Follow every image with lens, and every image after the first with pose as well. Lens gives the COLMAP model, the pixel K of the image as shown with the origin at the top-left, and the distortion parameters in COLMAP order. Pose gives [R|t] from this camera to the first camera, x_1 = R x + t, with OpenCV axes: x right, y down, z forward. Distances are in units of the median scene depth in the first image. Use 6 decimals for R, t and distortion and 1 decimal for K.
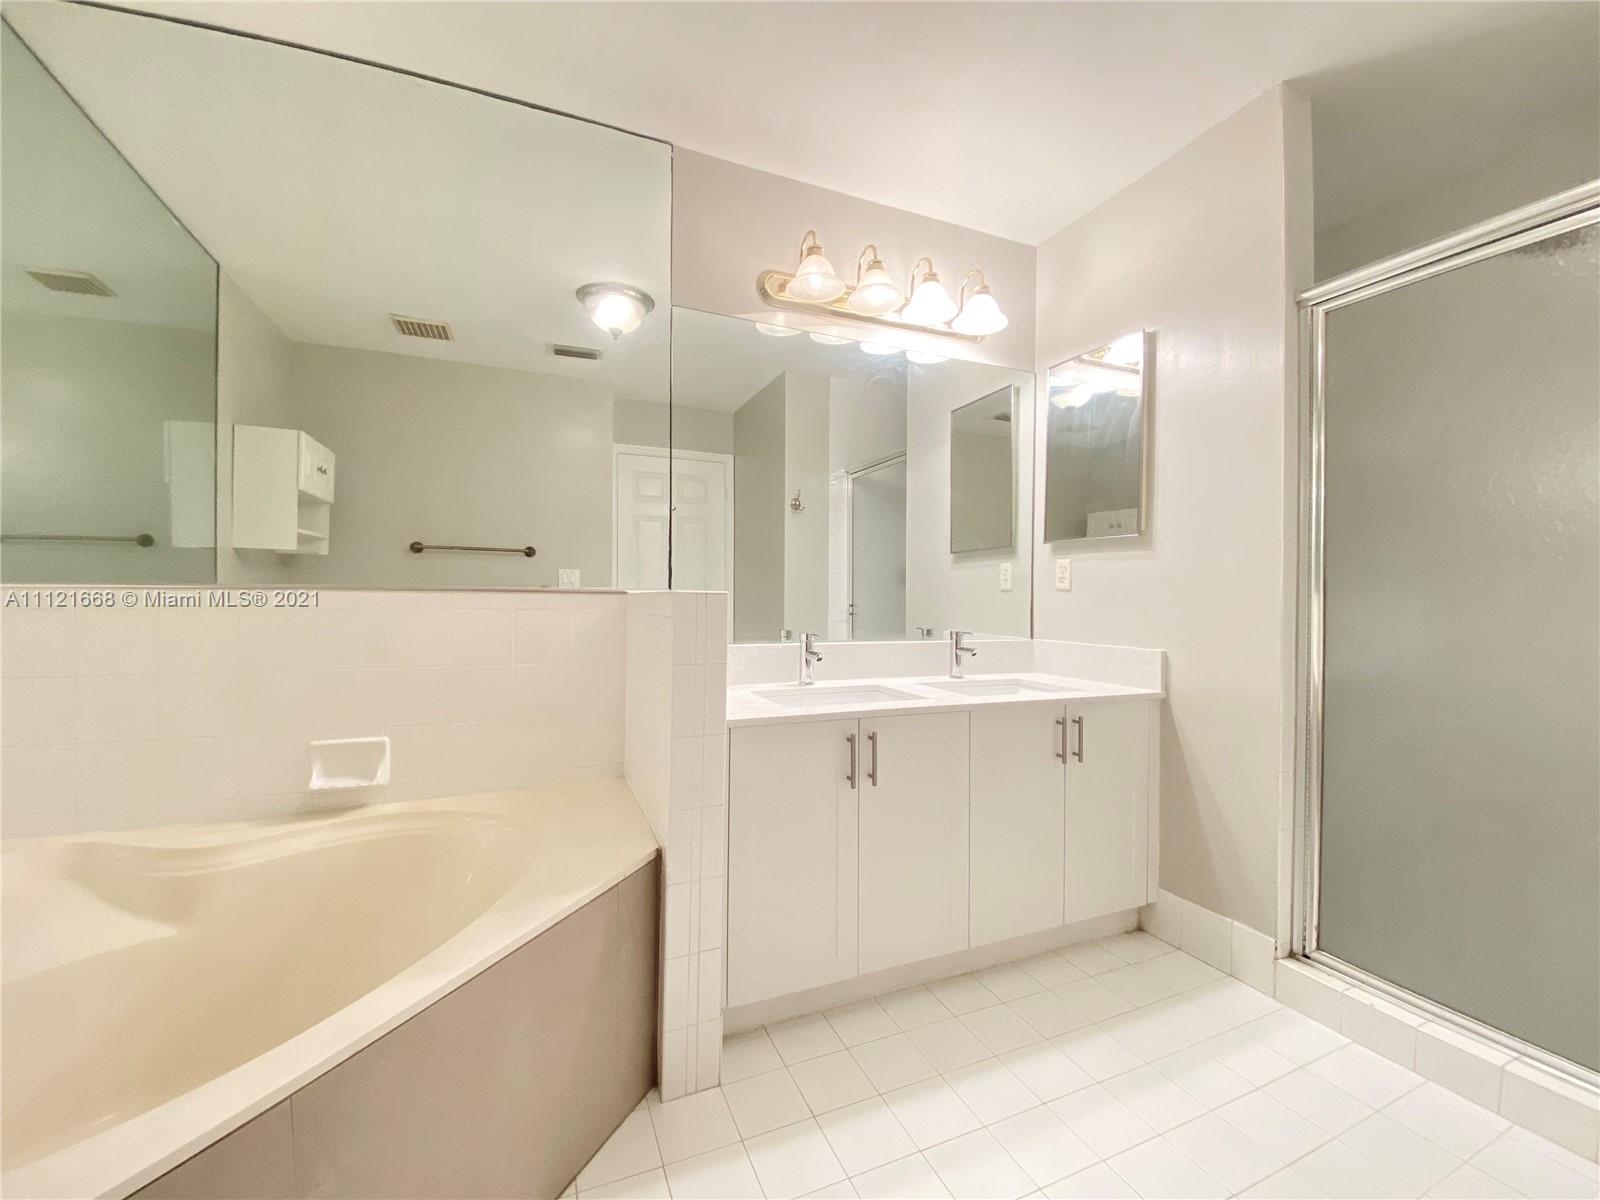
lens RADIAL K [[646.9, 0, 798.3], [0, 646.9, 600.0], [0, 0, 1]] dist [0.038887, -0.032492]
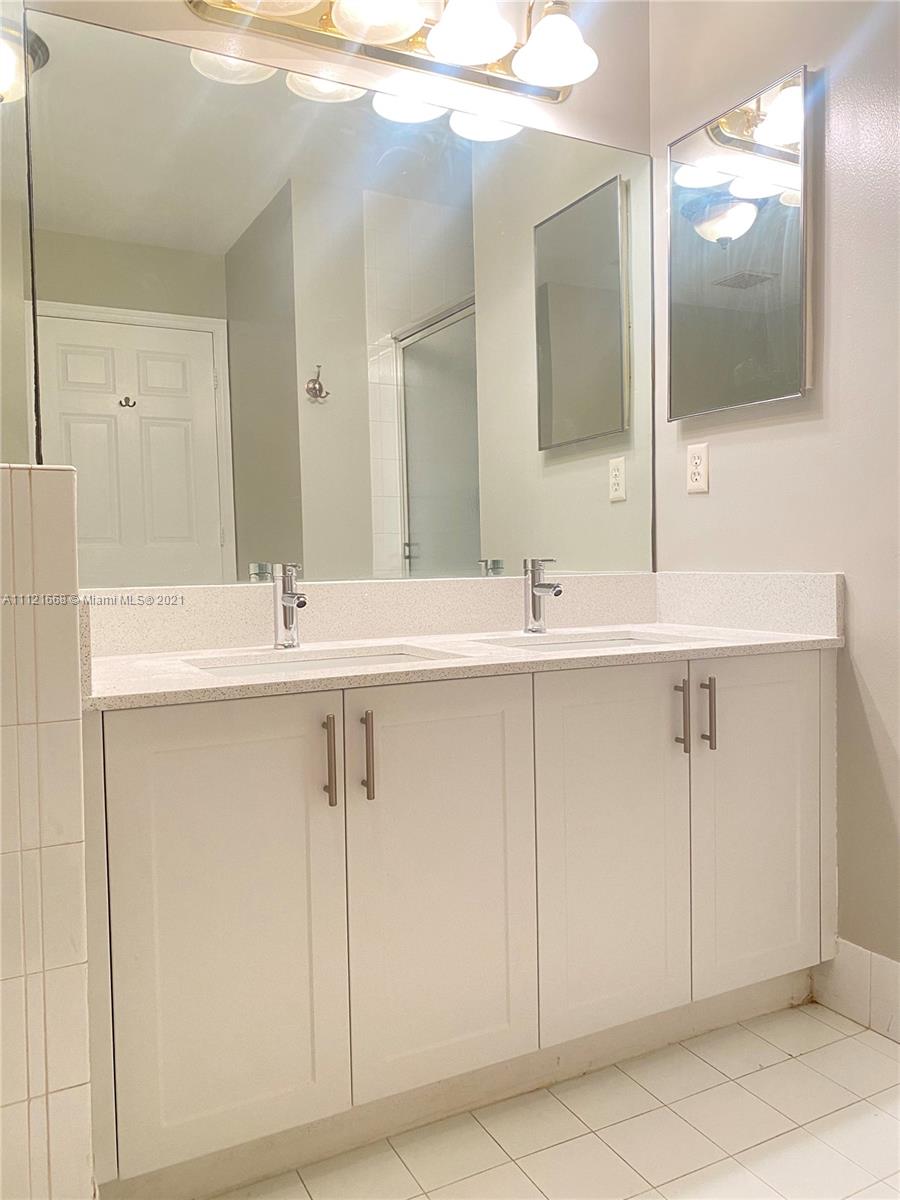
lens RADIAL K [[920.8, 0, 453.0], [0, 920.8, 594.6], [0, 0, 1]] dist [0.008443, 0.003083]
pose [[0.996794, -0.029617, 0.074333, 0.099466], [0.027127, 0.999044, 0.034279, 0.050725], [-0.075277, -0.032153, 0.996644, 0.108420]]
